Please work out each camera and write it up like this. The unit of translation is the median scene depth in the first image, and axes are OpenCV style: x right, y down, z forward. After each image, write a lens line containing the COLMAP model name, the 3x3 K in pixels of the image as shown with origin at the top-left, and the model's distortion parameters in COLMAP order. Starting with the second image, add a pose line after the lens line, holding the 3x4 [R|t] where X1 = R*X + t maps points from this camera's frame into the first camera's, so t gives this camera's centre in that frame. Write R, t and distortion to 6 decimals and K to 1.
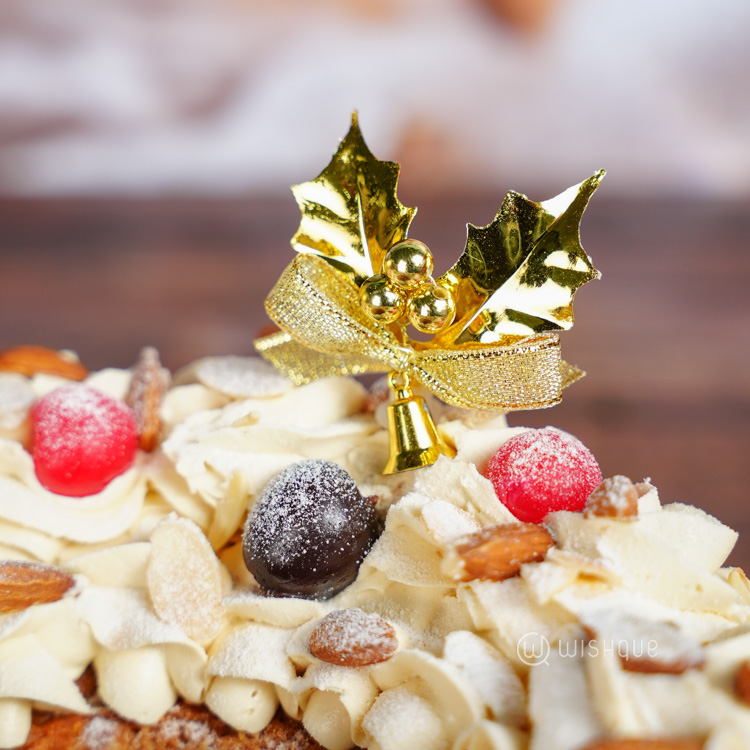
lens RADIAL K [[1945.1, 0, 375.9], [0, 1945.1, 374.6], [0, 0, 1]] dist [0.109171, 0.000000]
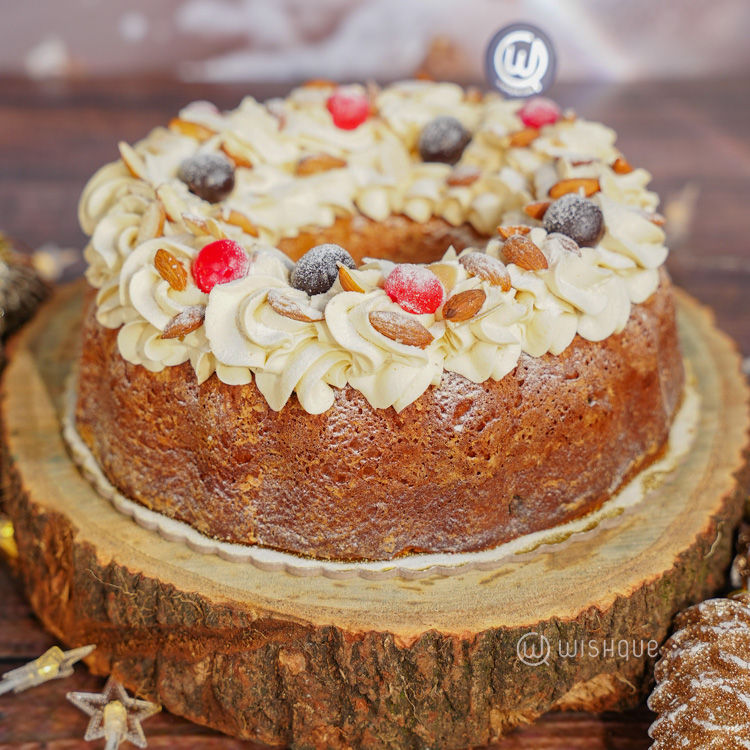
lens RADIAL K [[1770.8, 0, 379.6], [0, 1770.8, 360.9], [0, 0, 1]] dist [0.168780, 0.000000]
pose [[0.999518, -0.003437, 0.030852, -0.193472], [0.003552, 0.999987, -0.003669, 0.380916], [-0.030839, 0.003777, 0.999517, -1.312539]]
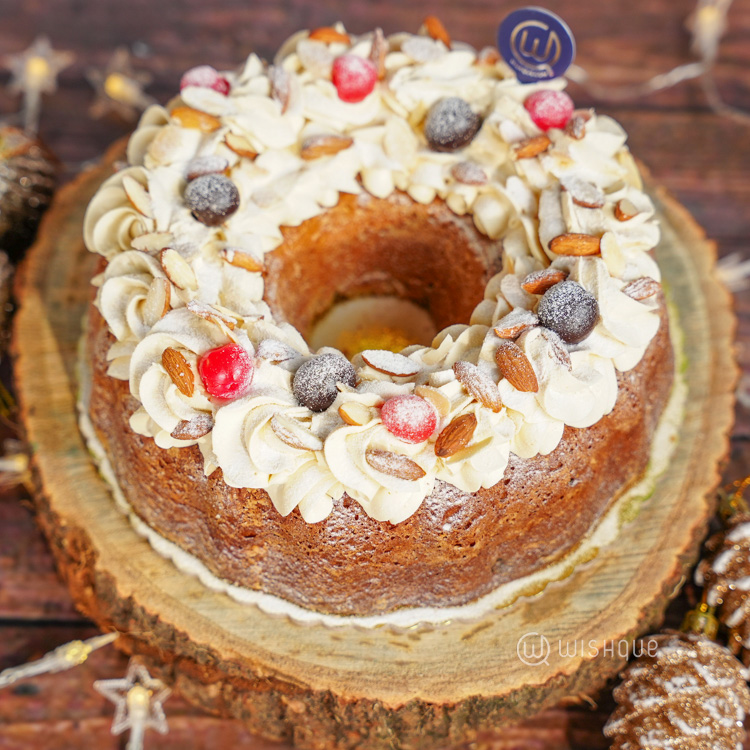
lens RADIAL K [[1966.8, 0, 388.7], [0, 1966.8, 384.0], [0, 0, 1]] dist [0.260085, 0.000000]
pose [[0.999642, 0.009251, 0.025095, -0.177084], [-0.019308, 0.898887, 0.437754, -0.730889], [-0.018508, -0.438082, 0.898744, -1.406721]]
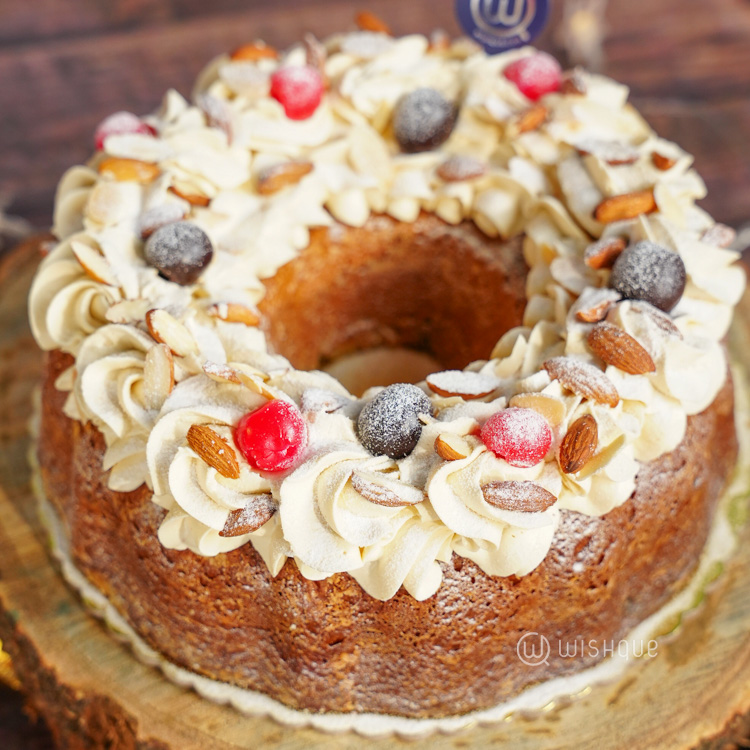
lens RADIAL K [[1738.4, 0, 386.6], [0, 1738.4, 424.7], [0, 0, 1]] dist [0.072949, 0.000000]
pose [[0.955605, -0.213766, 0.202788, -0.530945], [0.129716, 0.923160, 0.361869, -0.304440], [-0.264561, -0.319499, 0.909905, -0.798230]]
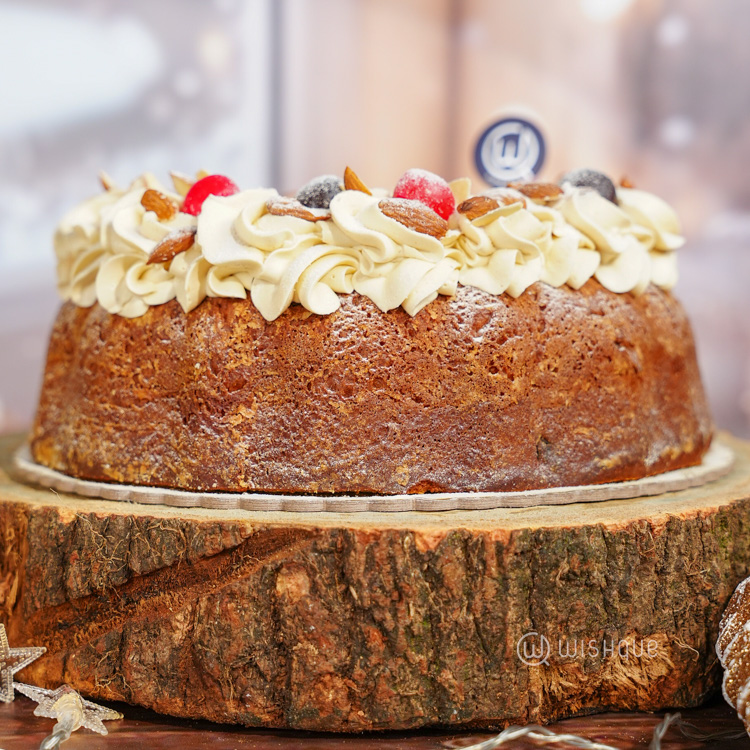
lens RADIAL K [[1905.2, 0, 386.5], [0, 1905.2, 319.4], [0, 0, 1]] dist [0.166890, 0.000000]
pose [[0.996491, 0.012841, 0.082714, -0.291979], [0.026389, 0.889575, -0.456025, 1.281089], [-0.079436, 0.456608, 0.886115, -1.035396]]
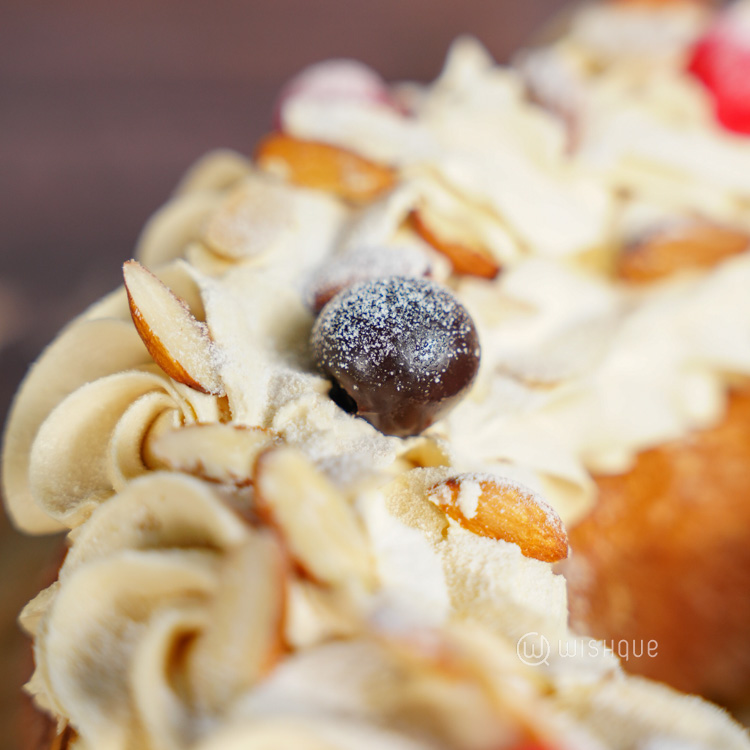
lens RADIAL K [[2013.6, 0, 371.4], [0, 2013.6, 375.7], [0, 0, 1]] dist [0.170223, 0.000000]
pose [[0.999409, -0.024302, 0.024299, -0.367036], [0.020950, 0.991323, 0.129765, 0.047386], [-0.027242, -0.129179, 0.991247, 0.097879]]
